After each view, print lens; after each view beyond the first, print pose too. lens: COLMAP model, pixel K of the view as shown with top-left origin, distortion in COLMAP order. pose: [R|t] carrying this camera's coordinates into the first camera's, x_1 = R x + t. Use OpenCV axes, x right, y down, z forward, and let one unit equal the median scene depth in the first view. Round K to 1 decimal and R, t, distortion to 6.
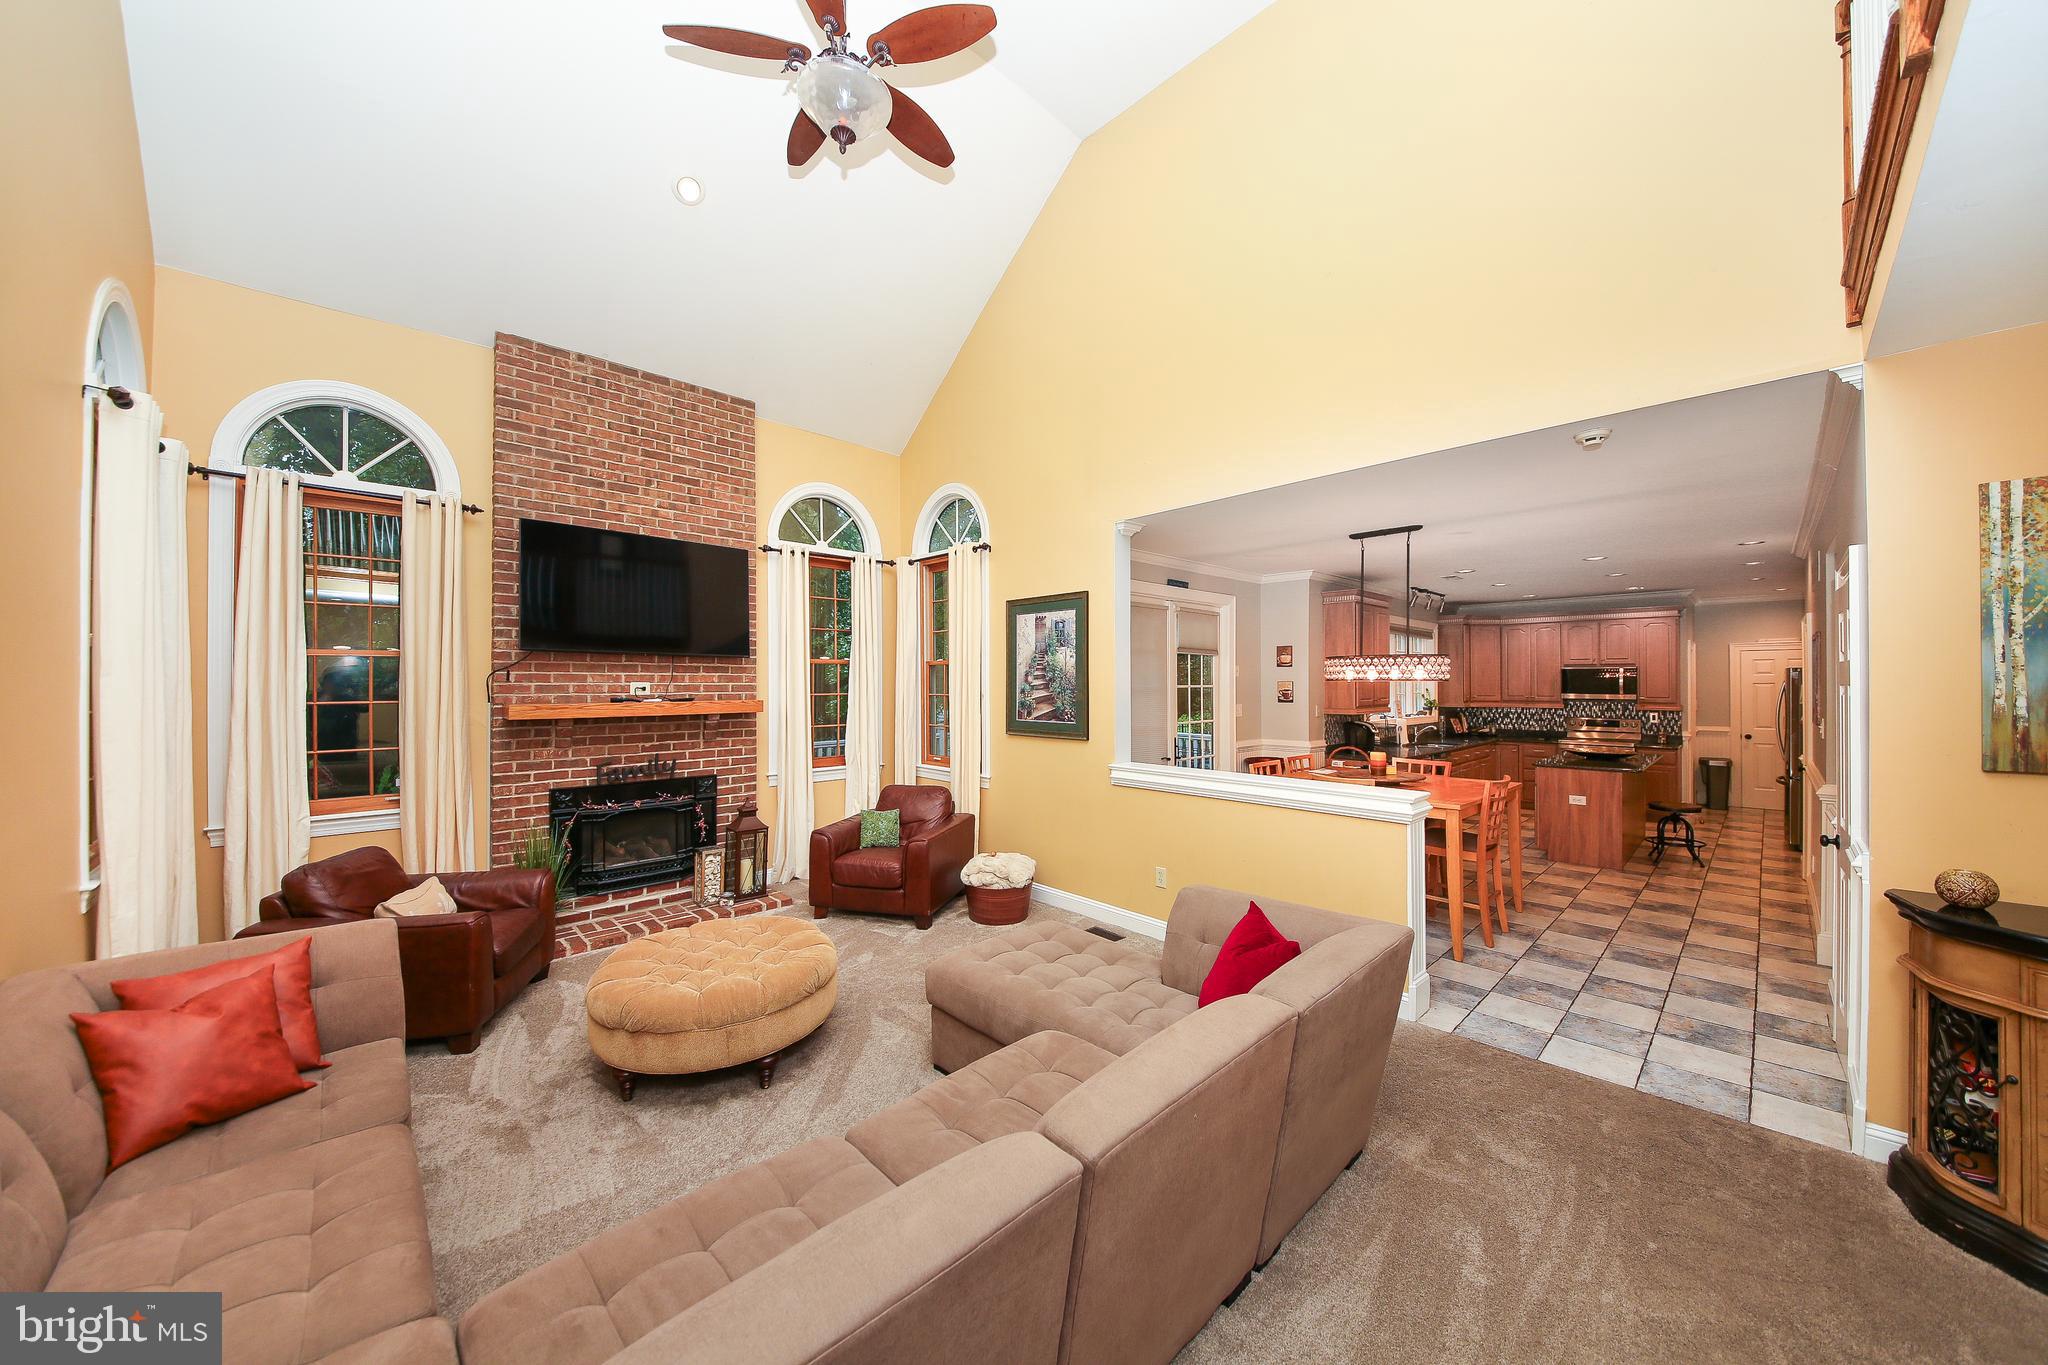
lens RADIAL K [[728.5, 0, 1067.8], [0, 728.5, 681.1], [0, 0, 1]] dist [-0.001926, -0.001317]
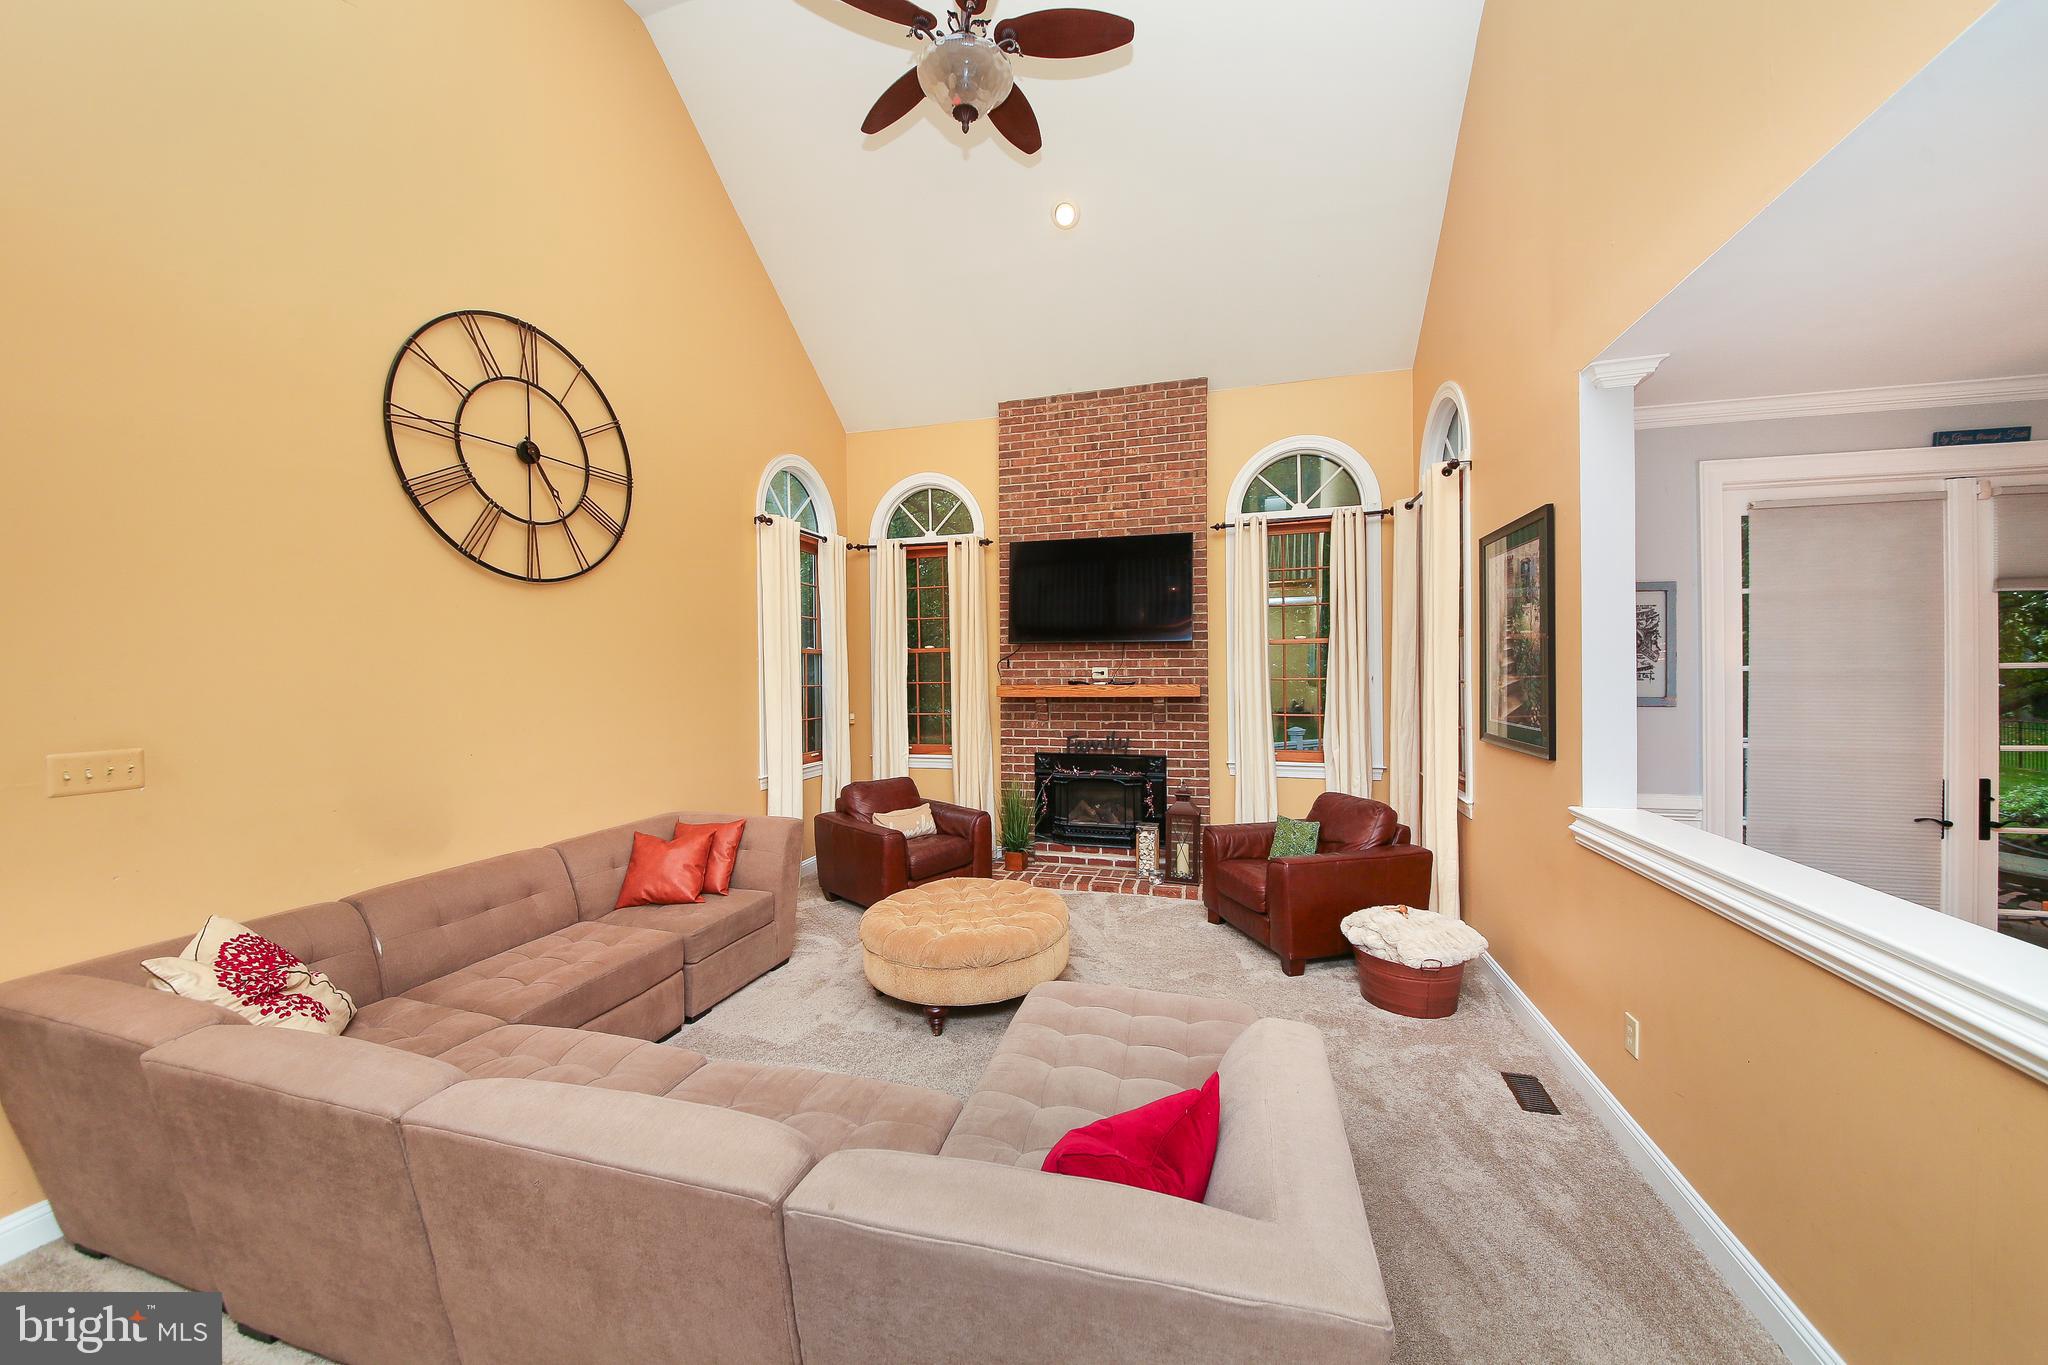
lens RADIAL K [[728.5, 0, 1024.7], [0, 728.5, 681.0], [0, 0, 1]] dist [-0.001926, -0.001317]
pose [[0.451634, 0.010100, -0.892146, 0.377875], [0.013605, 0.999742, 0.018205, 0.000579], [0.892099, -0.020360, 0.451380, 0.384430]]
